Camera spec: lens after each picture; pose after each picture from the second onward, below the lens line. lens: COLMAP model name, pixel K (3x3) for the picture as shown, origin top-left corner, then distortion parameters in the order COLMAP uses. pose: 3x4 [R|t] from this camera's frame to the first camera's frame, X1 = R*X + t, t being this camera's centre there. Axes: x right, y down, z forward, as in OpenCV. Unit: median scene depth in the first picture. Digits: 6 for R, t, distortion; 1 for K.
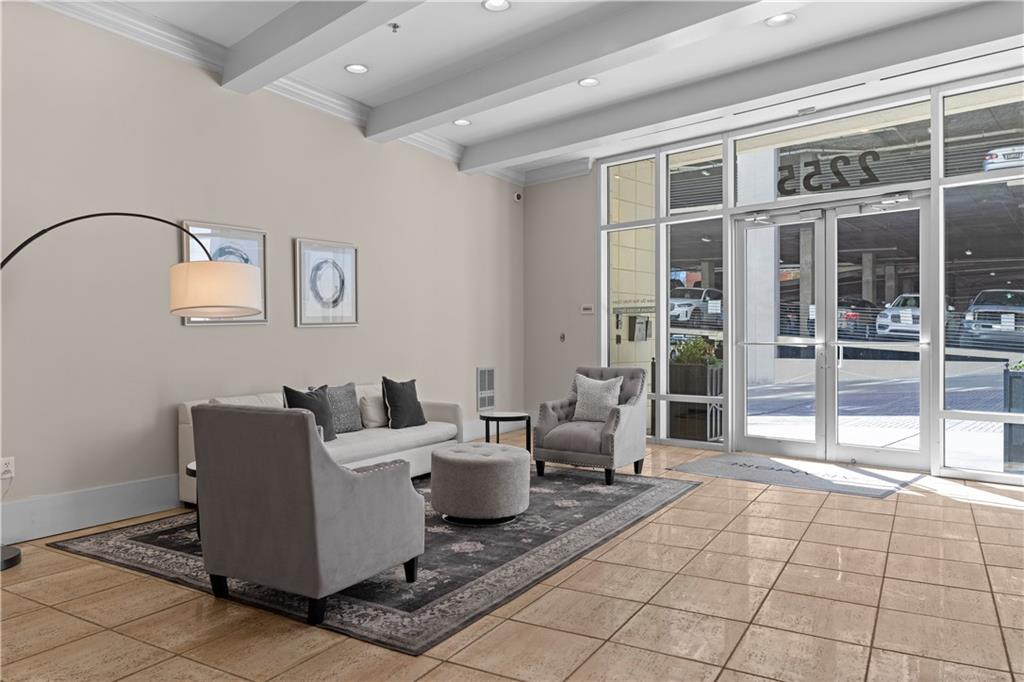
lens RADIAL K [[682.8, 0, 514.1], [0, 682.8, 337.7], [0, 0, 1]] dist [-0.009209, -0.003988]
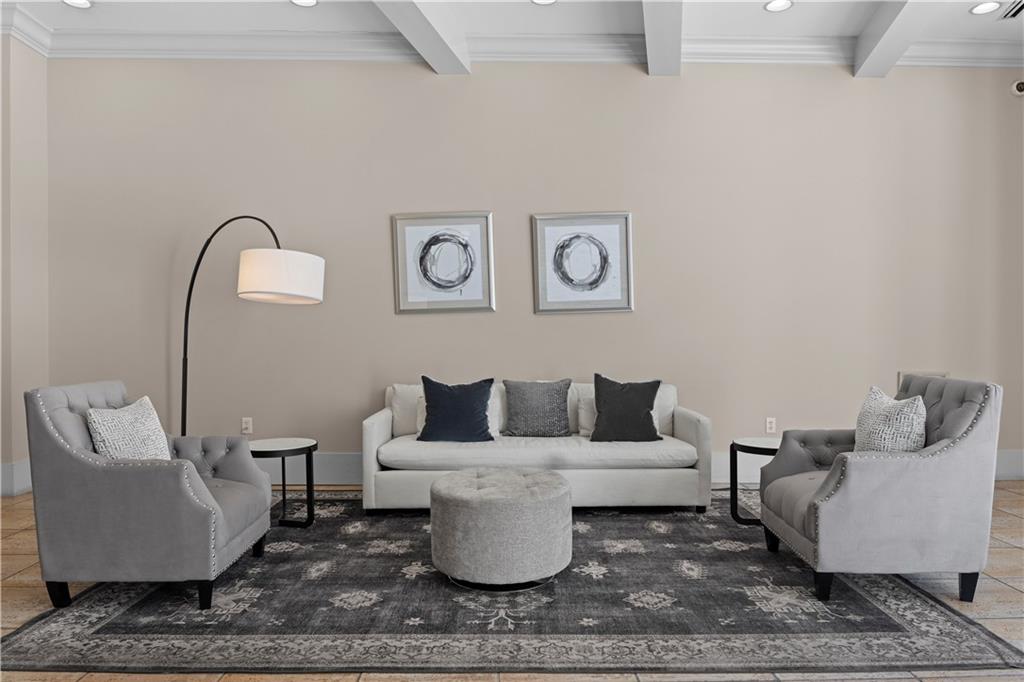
lens RADIAL K [[682.8, 0, 514.9], [0, 682.8, 348.4], [0, 0, 1]] dist [-0.009209, -0.003988]
pose [[0.535002, 0.016232, -0.844695, 0.477866], [0.002307, 0.999784, 0.020674, 0.012307], [0.844848, -0.013009, 0.534849, 0.552763]]
